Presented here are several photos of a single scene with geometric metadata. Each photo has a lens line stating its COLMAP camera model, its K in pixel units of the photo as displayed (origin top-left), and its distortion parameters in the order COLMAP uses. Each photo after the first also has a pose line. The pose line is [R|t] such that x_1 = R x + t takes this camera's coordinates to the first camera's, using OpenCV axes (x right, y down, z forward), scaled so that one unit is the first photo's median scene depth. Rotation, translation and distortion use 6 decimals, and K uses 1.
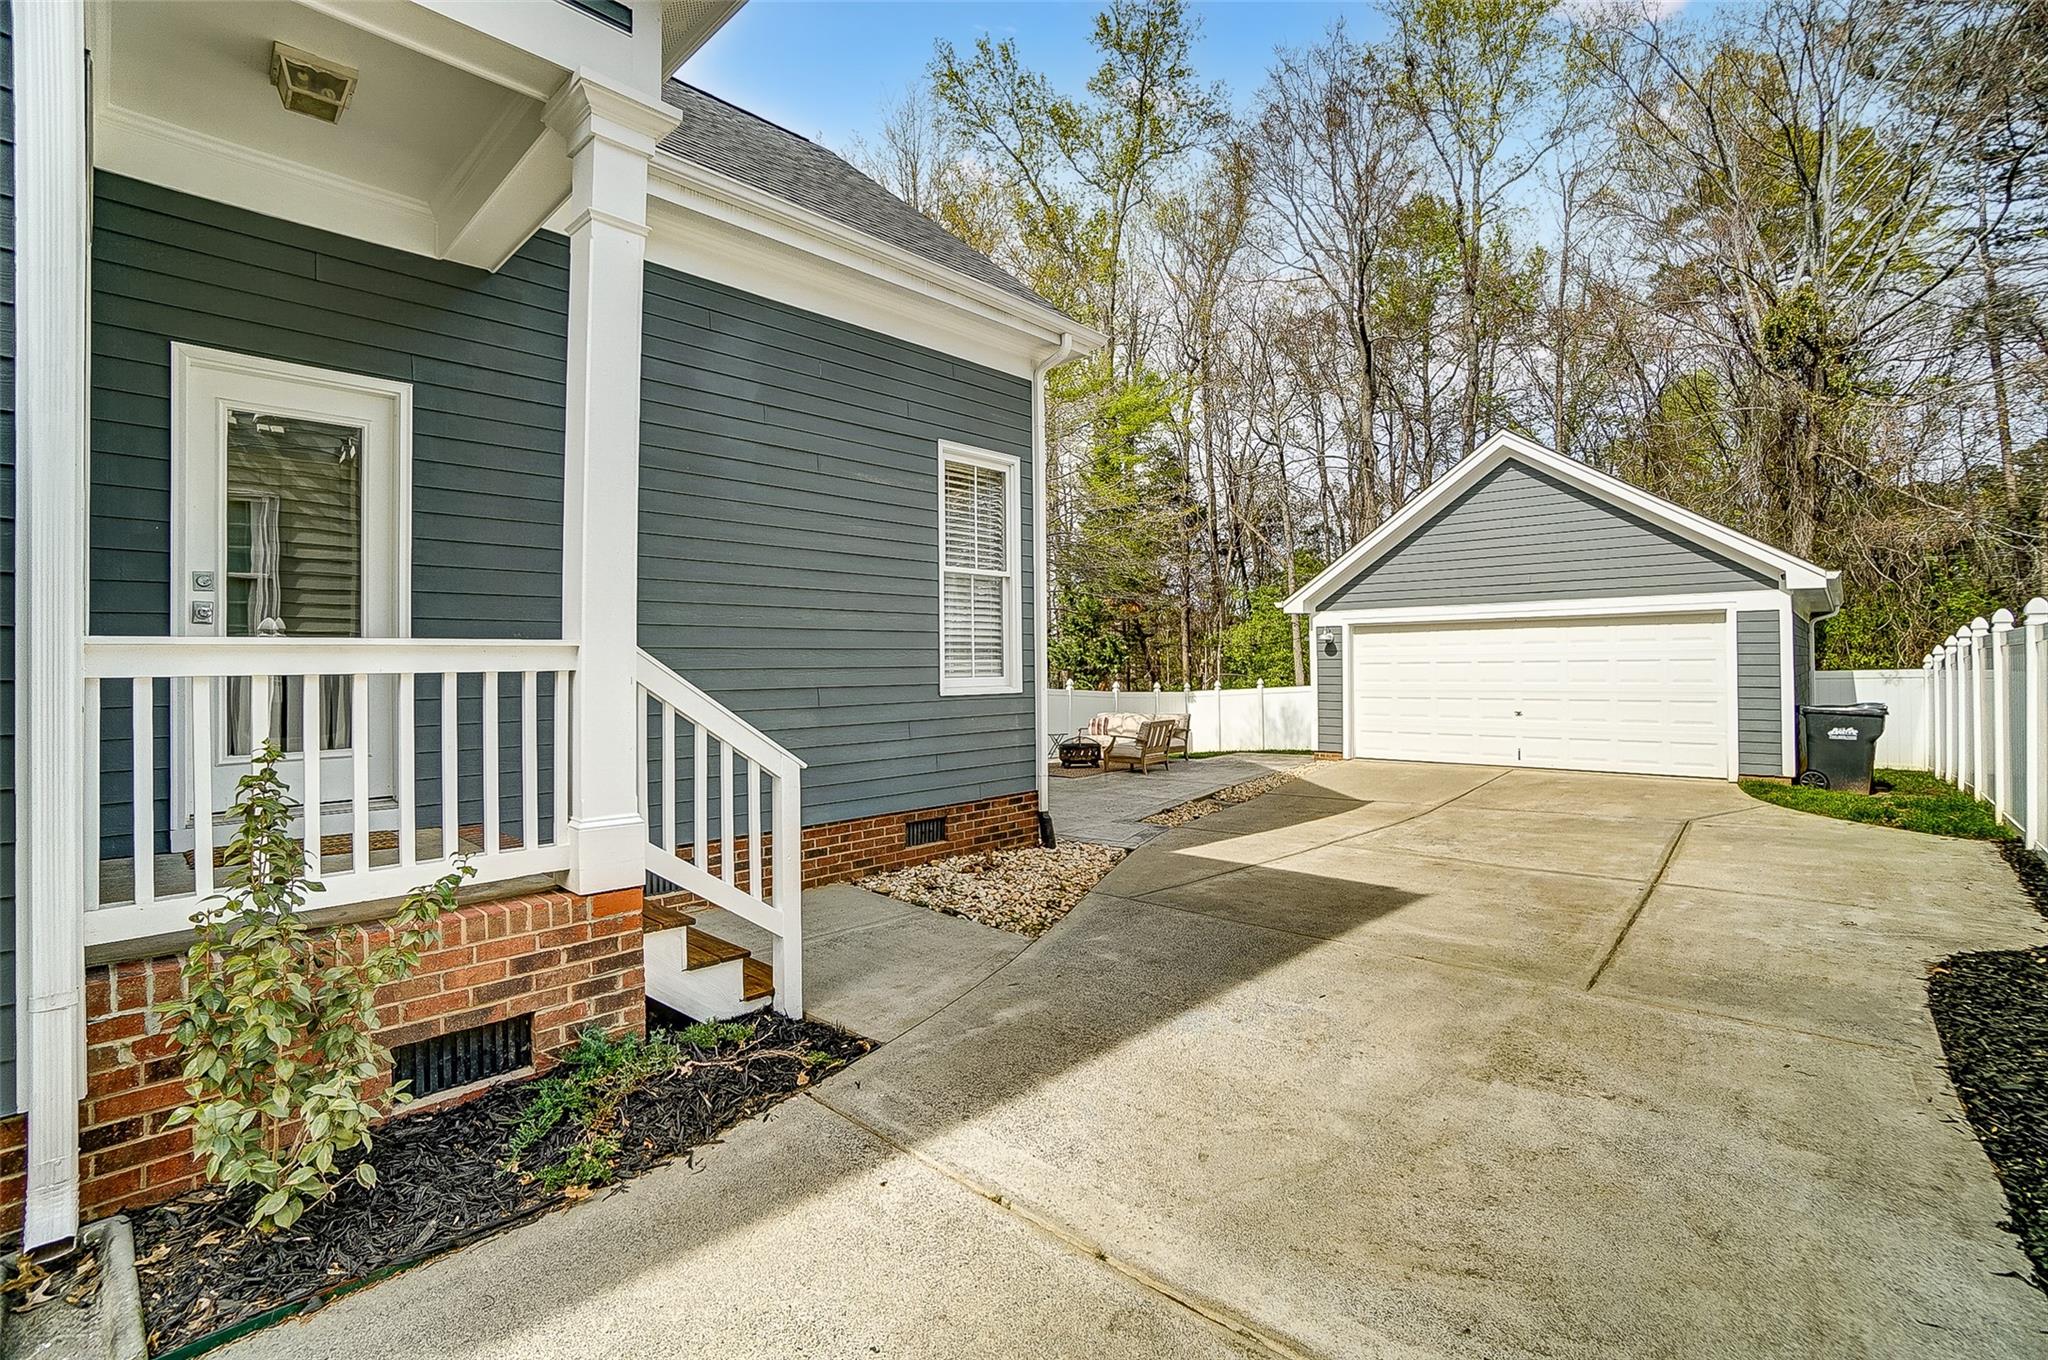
lens RADIAL K [[915.1, 0, 1016.7], [0, 915.1, 668.9], [0, 0, 1]] dist [-0.034605, 0.016732]
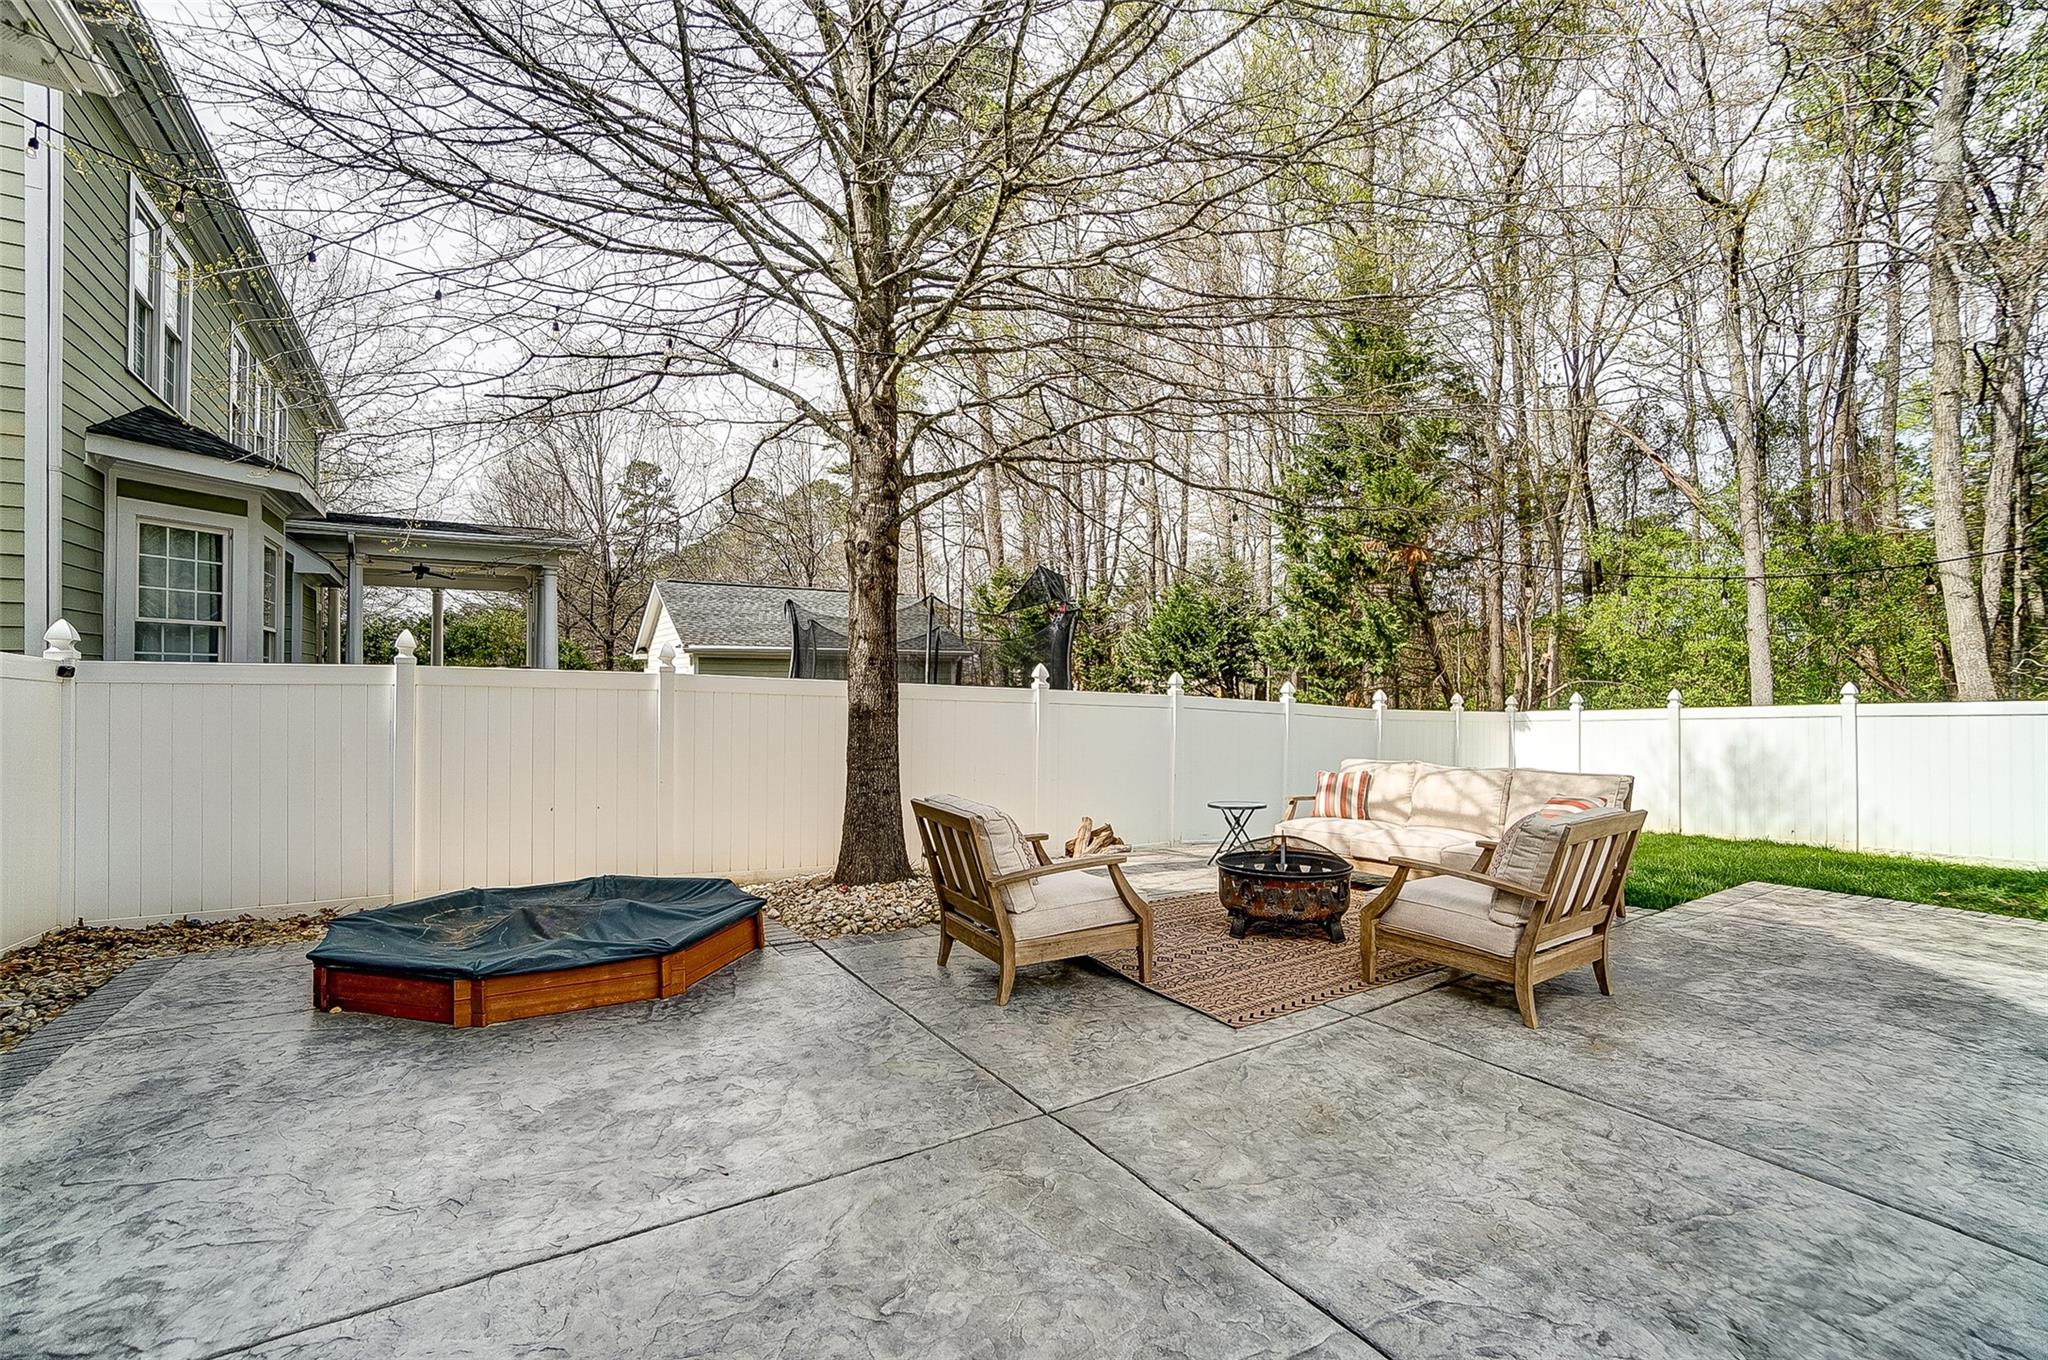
lens RADIAL K [[915.1, 0, 1016.7], [0, 915.1, 668.9], [0, 0, 1]] dist [-0.034605, 0.016732]
pose [[0.967012, 0.009683, -0.254548, 0.037666], [-0.013635, 0.999812, -0.013764, 0.011662], [0.254366, 0.016780, 0.966962, 0.423155]]
